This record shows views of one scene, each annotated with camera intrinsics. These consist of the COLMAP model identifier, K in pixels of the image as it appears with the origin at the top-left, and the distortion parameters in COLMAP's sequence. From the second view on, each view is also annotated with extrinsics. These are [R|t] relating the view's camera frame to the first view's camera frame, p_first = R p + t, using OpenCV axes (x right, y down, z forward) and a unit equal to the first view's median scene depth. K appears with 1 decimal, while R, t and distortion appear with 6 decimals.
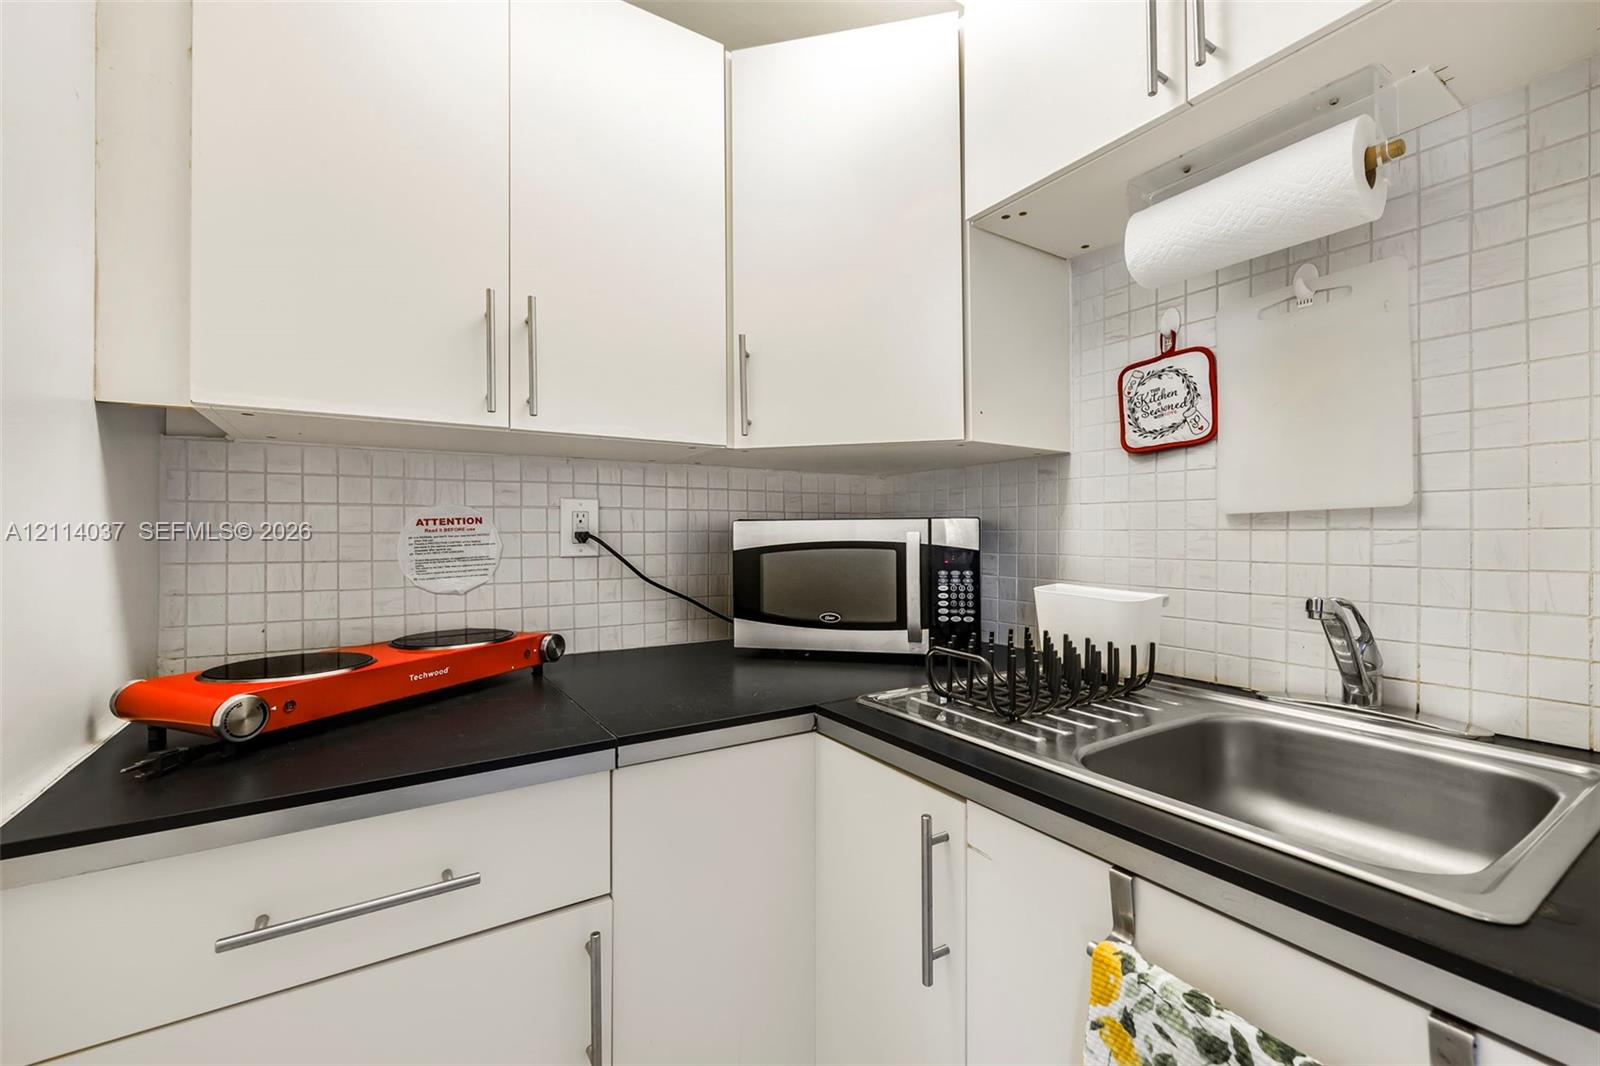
lens RADIAL K [[676.6, 0, 806.5], [0, 676.6, 531.7], [0, 0, 1]] dist [0.001889, 0.001290]
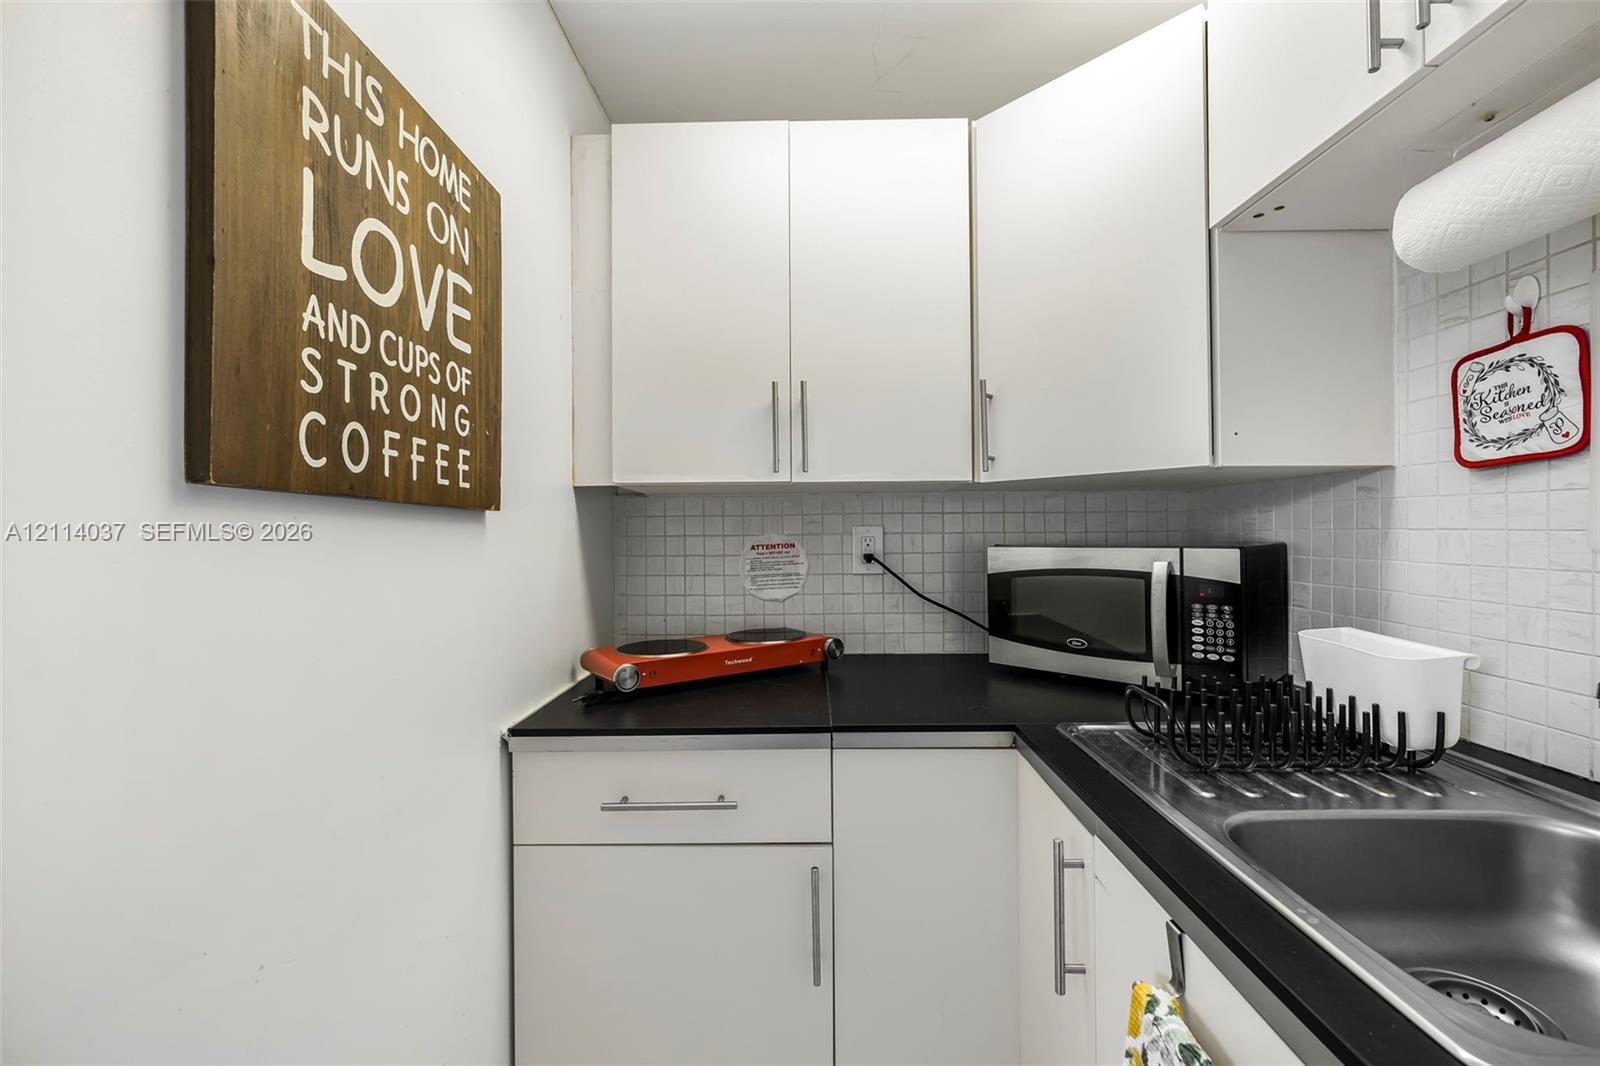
lens RADIAL K [[676.6, 0, 797.1], [0, 676.6, 531.6], [0, 0, 1]] dist [0.001889, 0.001290]
pose [[0.830503, -0.005479, -0.556987, 0.284342], [0.010065, 0.999936, 0.005171, -0.056673], [0.556923, -0.009901, 0.830505, -0.089768]]
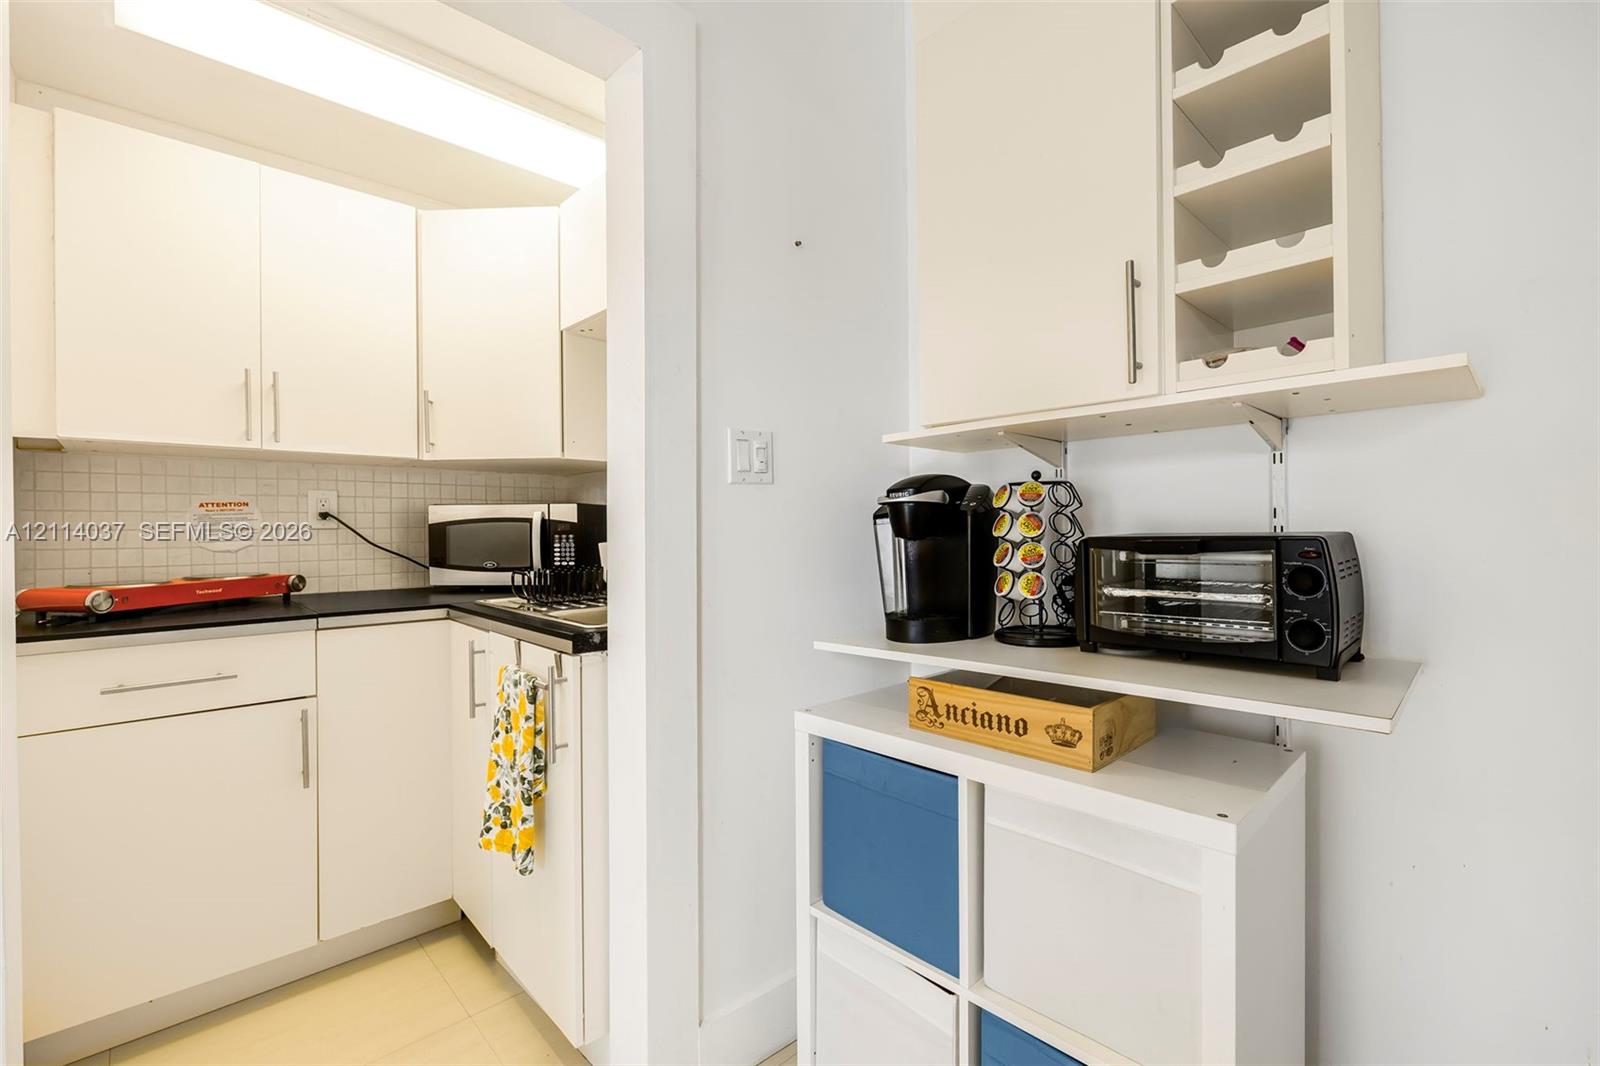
lens RADIAL K [[715.2, 0, 810.9], [0, 715.2, 531.4], [0, 0, 1]] dist [-0.004512, 0.001199]
pose [[0.982223, -0.003227, 0.187692, 0.525474], [0.001189, 0.999939, 0.010970, 0.032586], [-0.187716, -0.010552, 0.982167, -0.924661]]
